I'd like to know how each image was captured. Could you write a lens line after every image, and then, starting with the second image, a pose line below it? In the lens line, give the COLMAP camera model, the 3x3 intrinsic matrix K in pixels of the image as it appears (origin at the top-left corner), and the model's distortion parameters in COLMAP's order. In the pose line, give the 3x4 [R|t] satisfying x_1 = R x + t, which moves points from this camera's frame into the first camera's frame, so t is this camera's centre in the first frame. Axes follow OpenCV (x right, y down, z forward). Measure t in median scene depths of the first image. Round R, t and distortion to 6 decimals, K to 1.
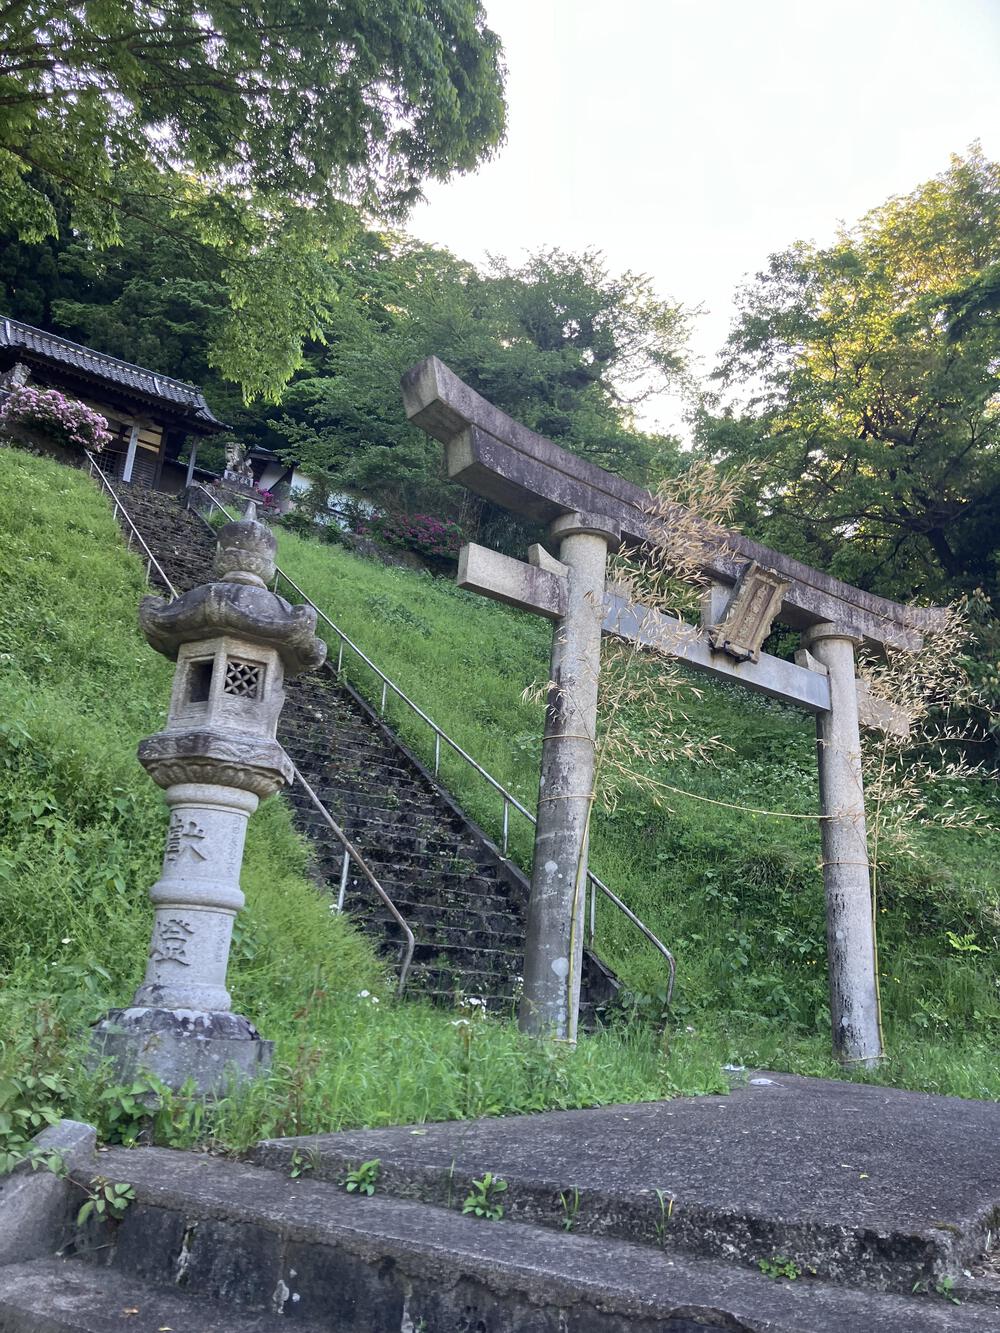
lens RADIAL K [[1109.4, 0, 503.6], [0, 1109.4, 679.0], [0, 0, 1]] dist [0.017915, -0.004572]
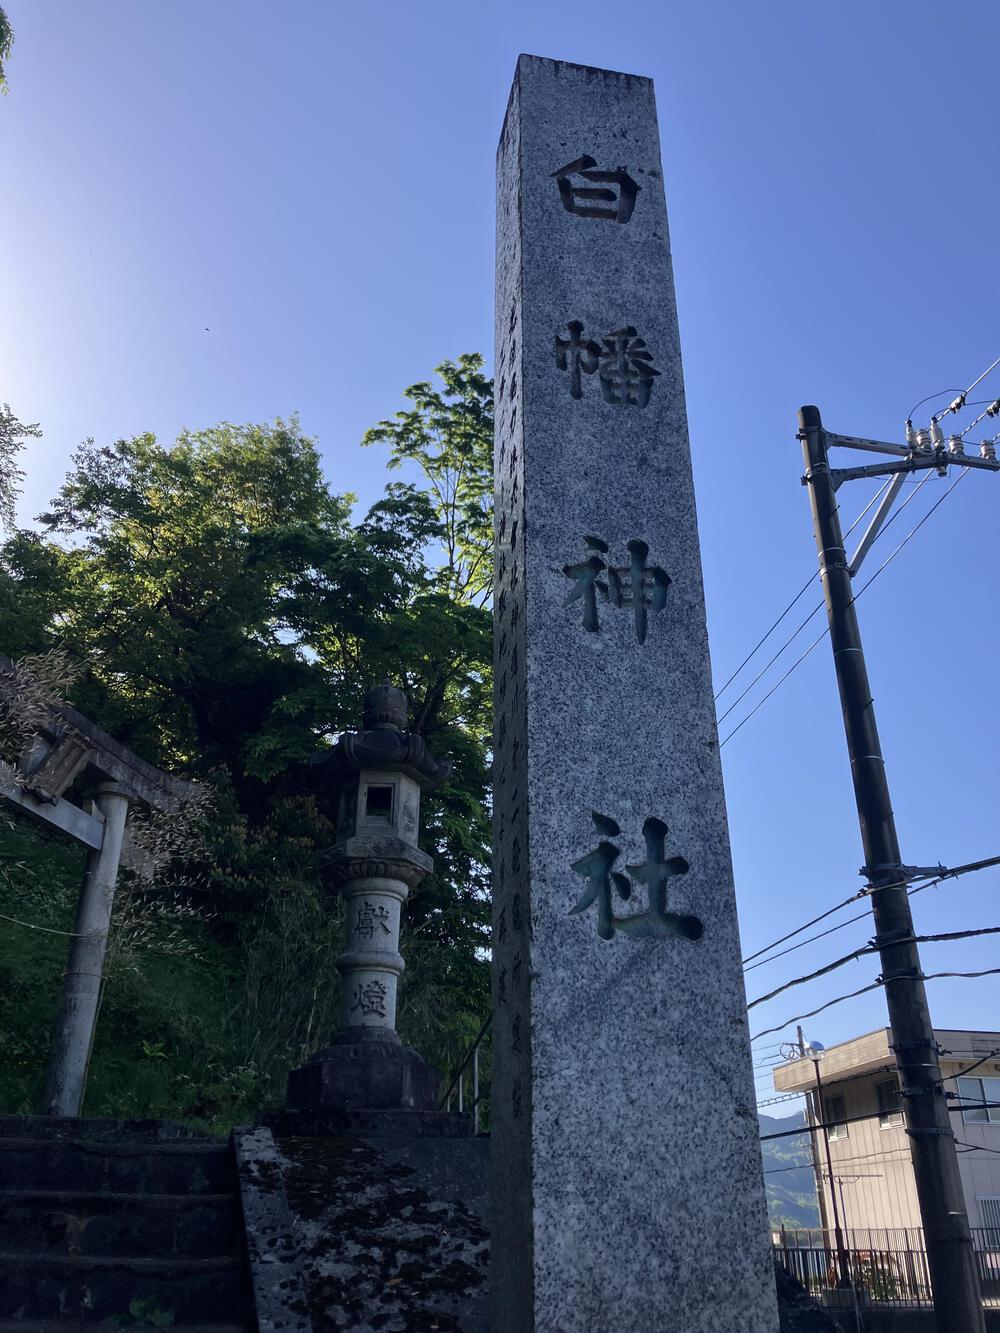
lens RADIAL K [[1109.4, 0, 494.1], [0, 1109.4, 671.7], [0, 0, 1]] dist [0.017915, -0.004572]
pose [[0.774720, 0.247574, 0.581822, -0.140204], [-0.174680, 0.968150, -0.179368, -0.019334], [-0.607697, 0.037327, 0.793291, -0.274887]]
